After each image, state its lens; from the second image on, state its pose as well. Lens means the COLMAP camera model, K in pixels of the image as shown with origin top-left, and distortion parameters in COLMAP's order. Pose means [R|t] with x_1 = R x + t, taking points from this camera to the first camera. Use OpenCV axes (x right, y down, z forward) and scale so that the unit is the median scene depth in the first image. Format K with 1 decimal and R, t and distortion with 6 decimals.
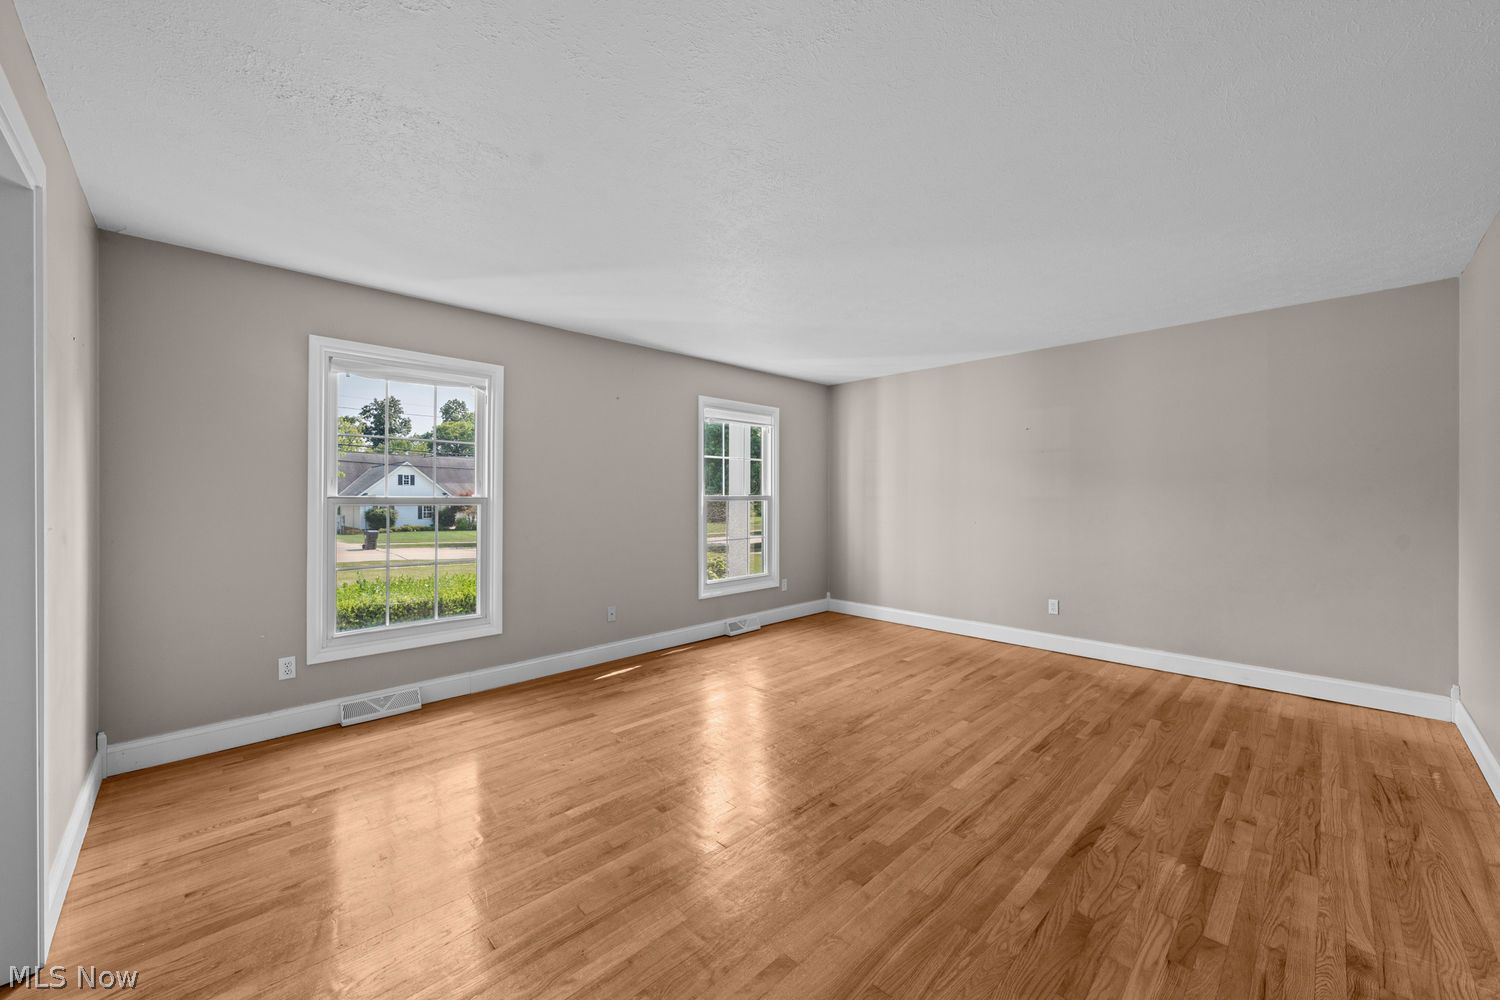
lens RADIAL K [[566.3, 0, 753.7], [0, 566.3, 495.5], [0, 0, 1]] dist [-0.002515, 0.000231]
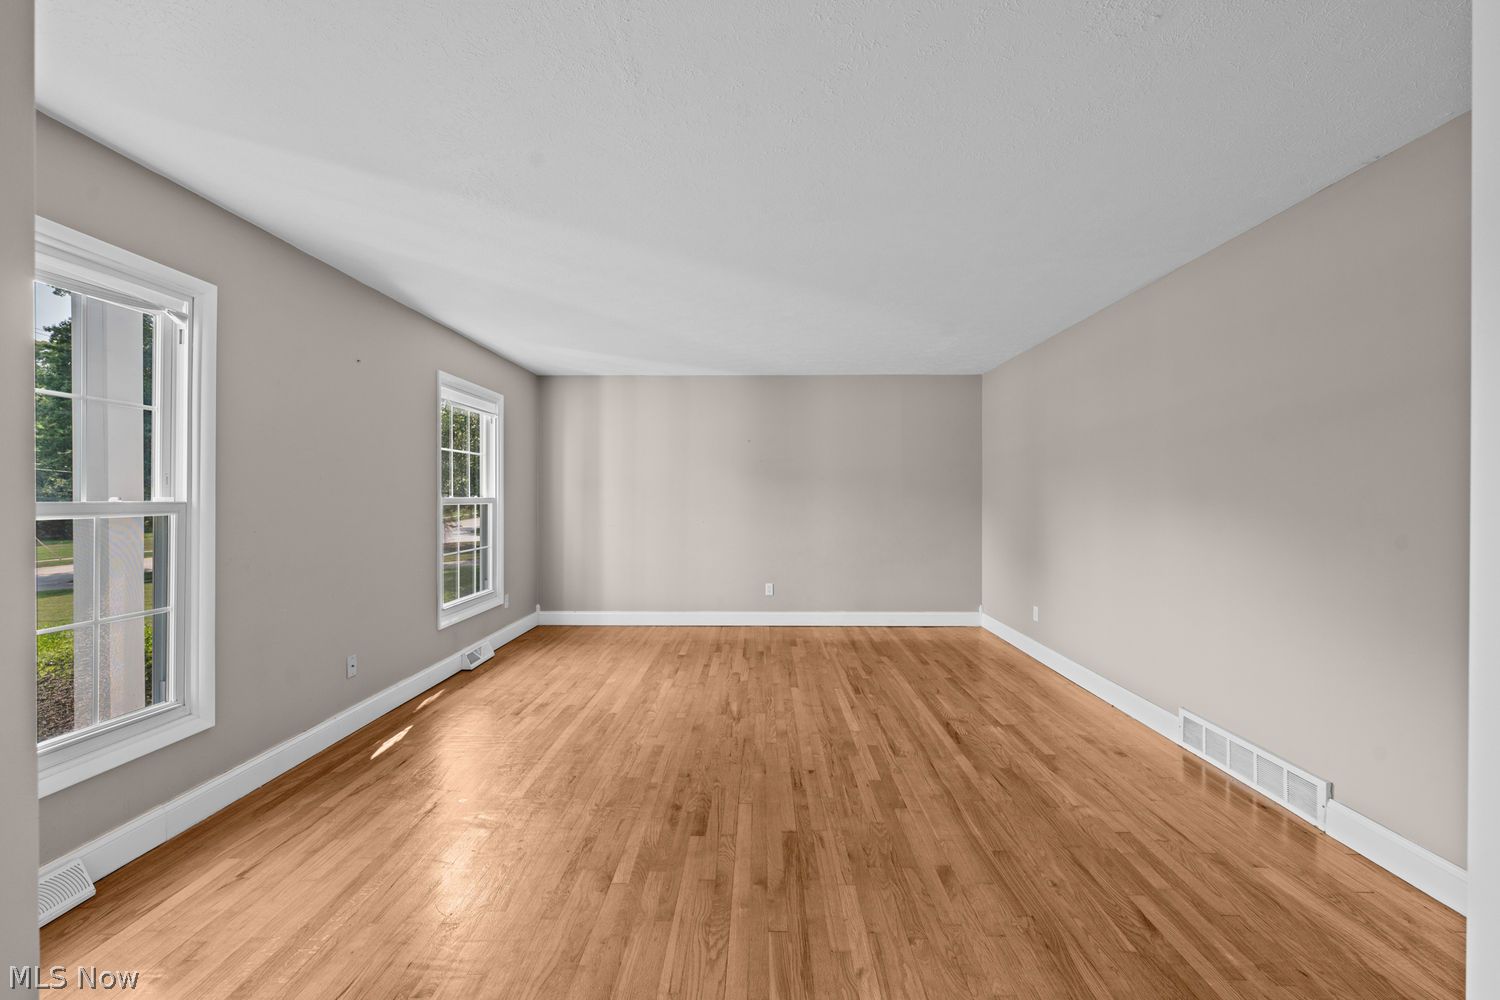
lens RADIAL K [[593.1, 0, 750.8], [0, 593.1, 499.6], [0, 0, 1]] dist [-0.001630, 0.000840]
pose [[0.716745, -0.002458, 0.697331, -0.506074], [-0.000915, 0.999990, 0.004466, -0.002659], [-0.697335, -0.003839, 0.716735, 0.152217]]
